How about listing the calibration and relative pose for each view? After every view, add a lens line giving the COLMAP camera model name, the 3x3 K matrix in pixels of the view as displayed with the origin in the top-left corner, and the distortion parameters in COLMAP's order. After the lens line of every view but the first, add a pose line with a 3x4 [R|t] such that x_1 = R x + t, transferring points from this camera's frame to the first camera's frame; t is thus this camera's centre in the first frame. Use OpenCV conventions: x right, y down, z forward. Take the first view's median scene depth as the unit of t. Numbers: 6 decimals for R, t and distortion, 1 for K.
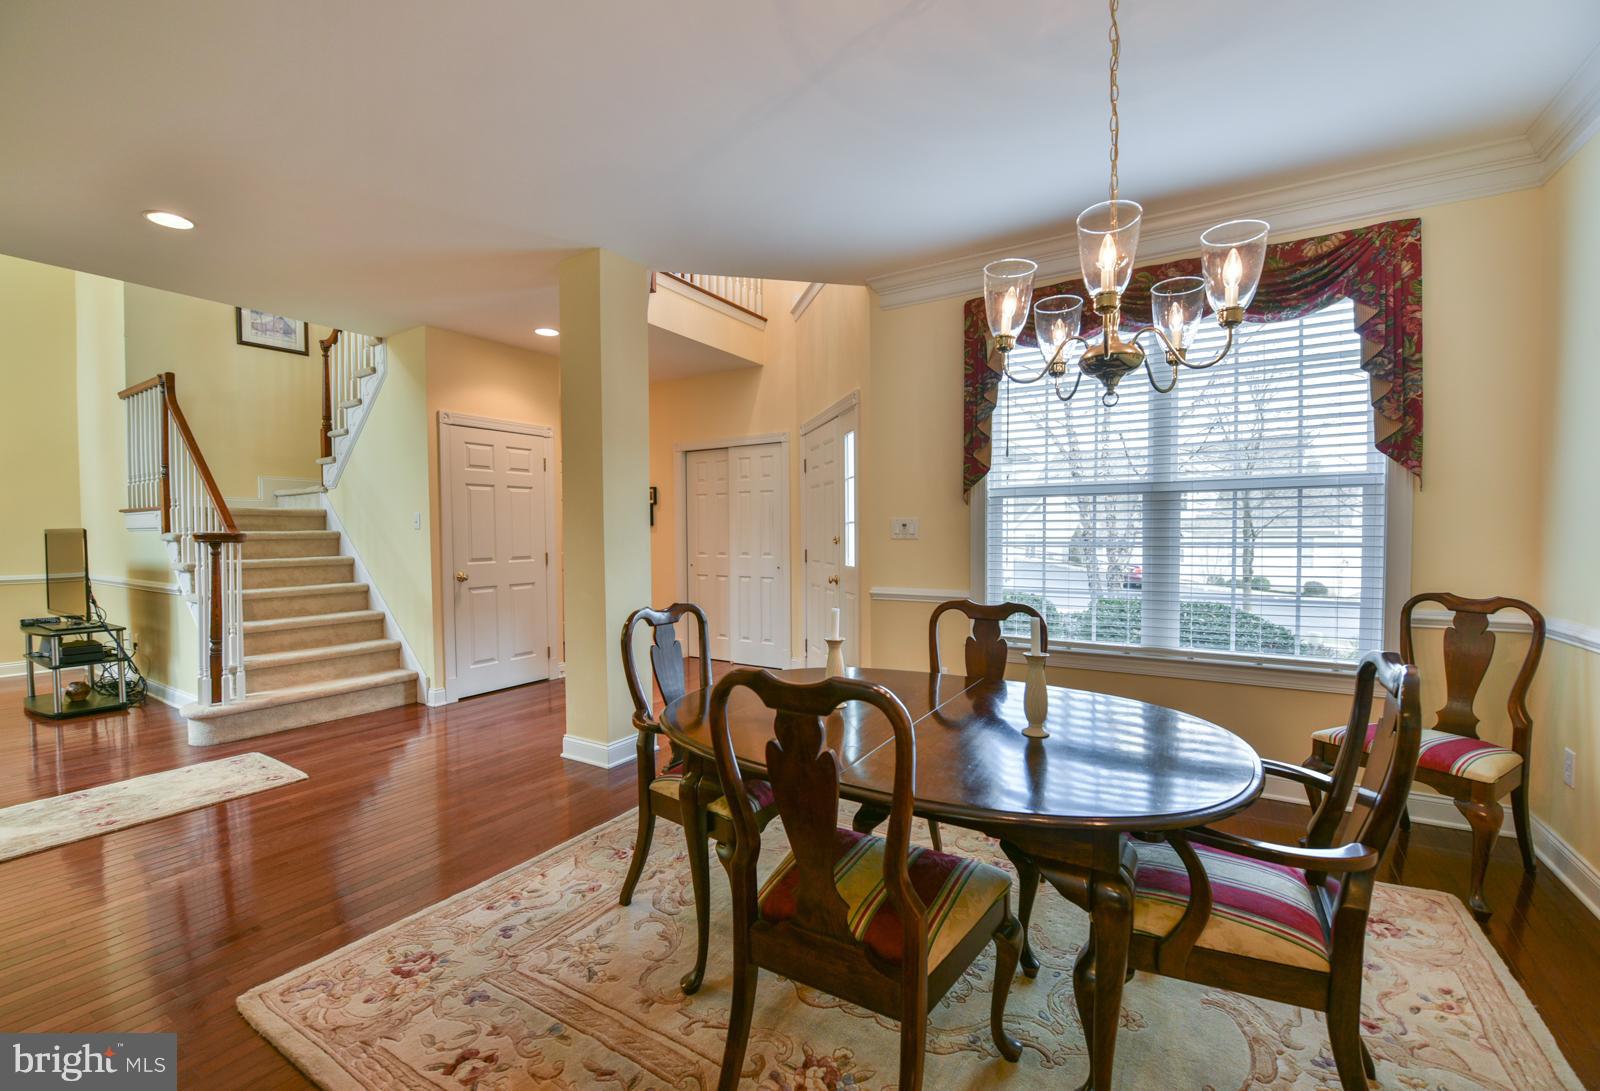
lens RADIAL K [[694.5, 0, 778.9], [0, 694.5, 544.0], [0, 0, 1]] dist [-0.012072, -0.004781]
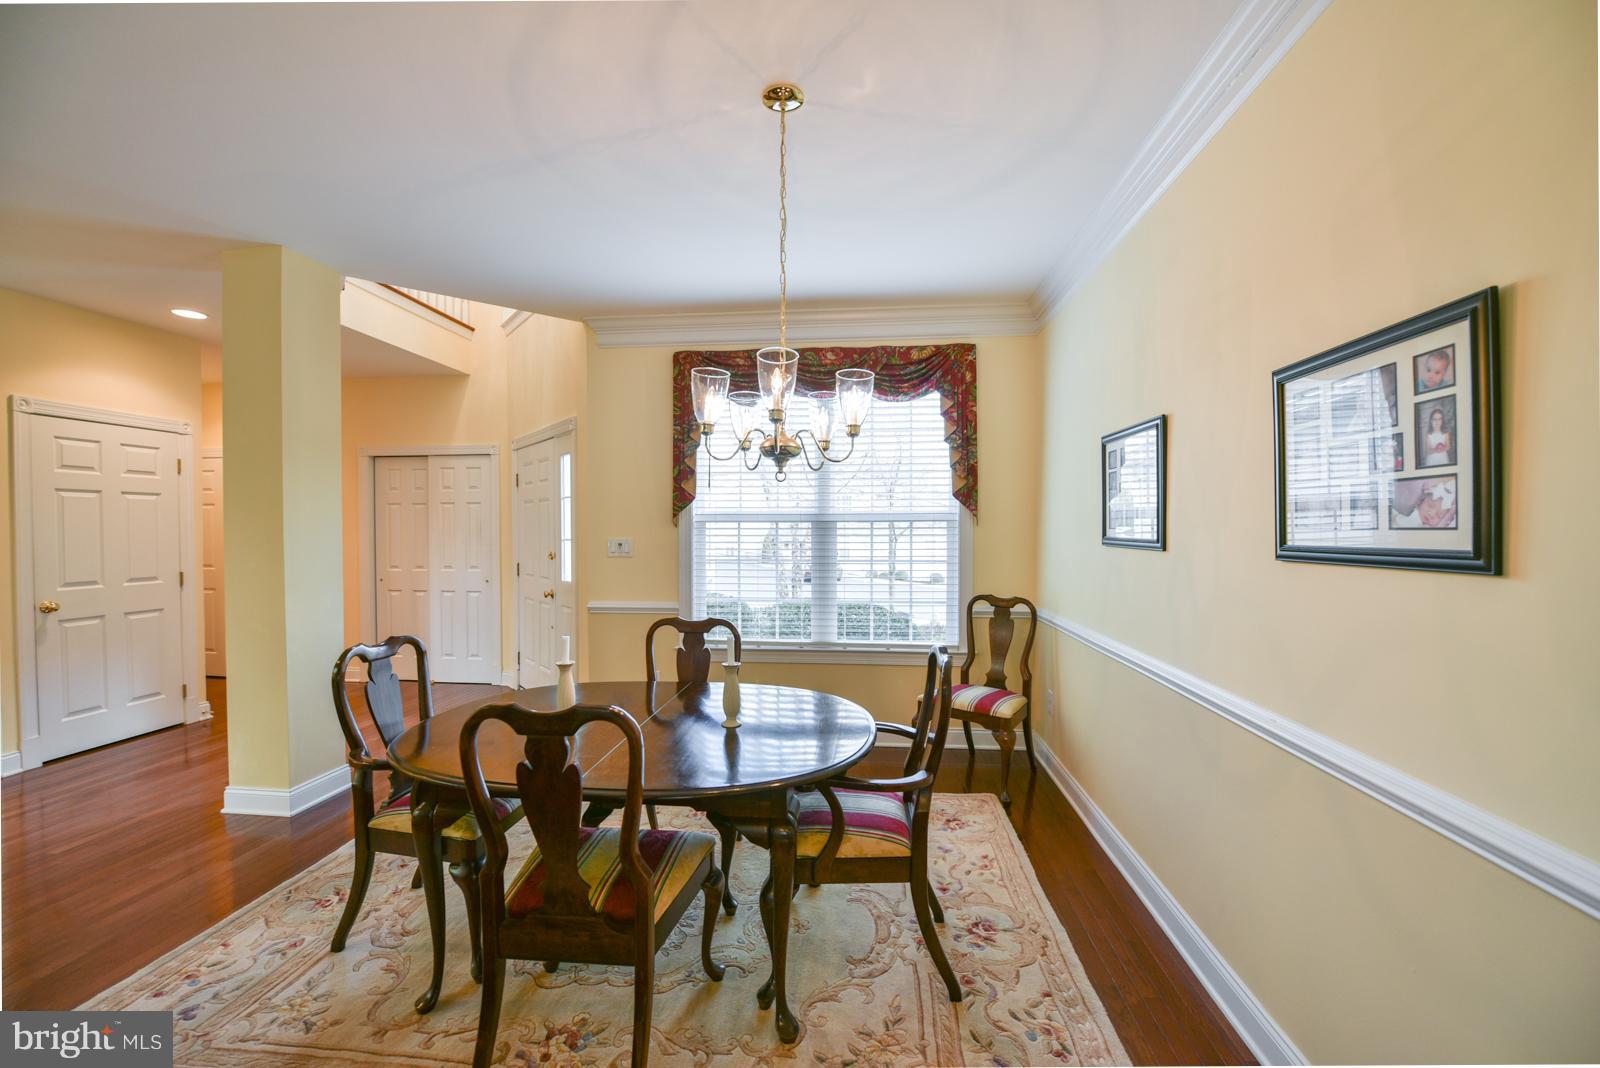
lens RADIAL K [[641.1, 0, 809.8], [0, 641.1, 539.4], [0, 0, 1]] dist [-0.013823, -0.003322]
pose [[0.890192, -0.000775, 0.455585, -0.033564], [0.008942, 0.999836, -0.015772, -0.038604], [-0.455498, 0.018113, 0.890053, -0.103705]]
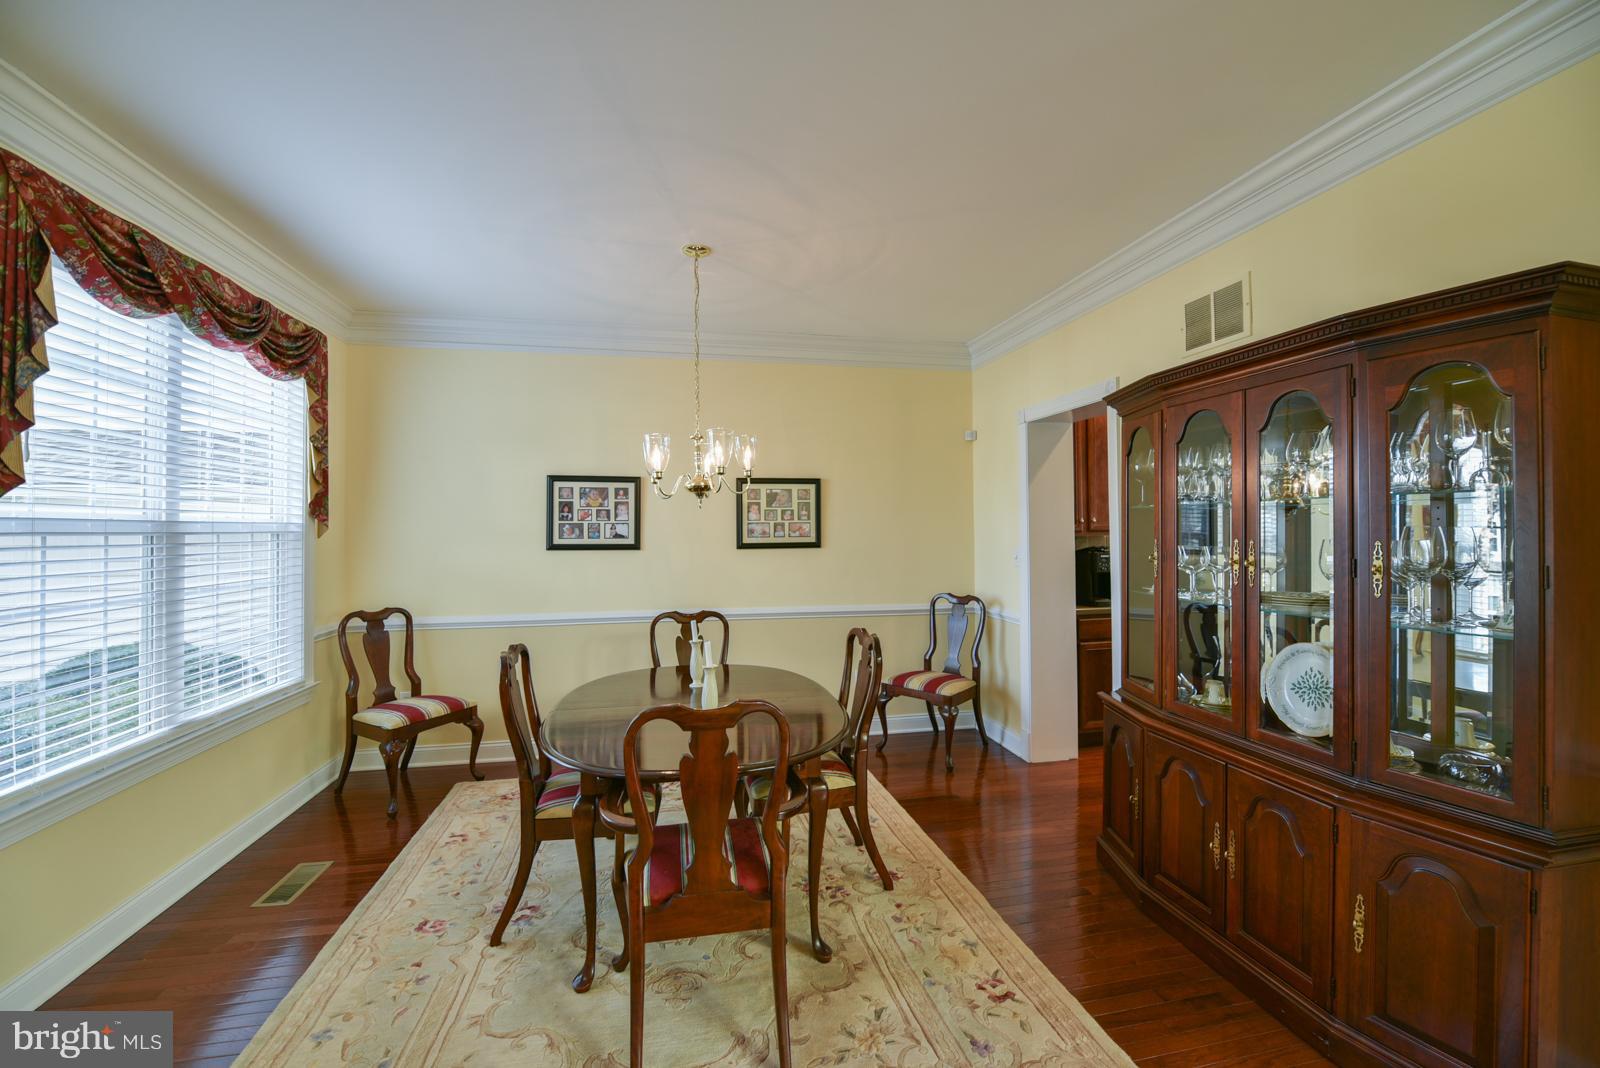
lens RADIAL K [[641.1, 0, 809.8], [0, 641.1, 539.4], [0, 0, 1]] dist [-0.013823, -0.003322]
pose [[-0.697801, 0.014335, 0.716148, -0.878064], [0.042453, 0.998870, 0.021372, -0.089125], [-0.715032, 0.045316, -0.697621, 1.703478]]
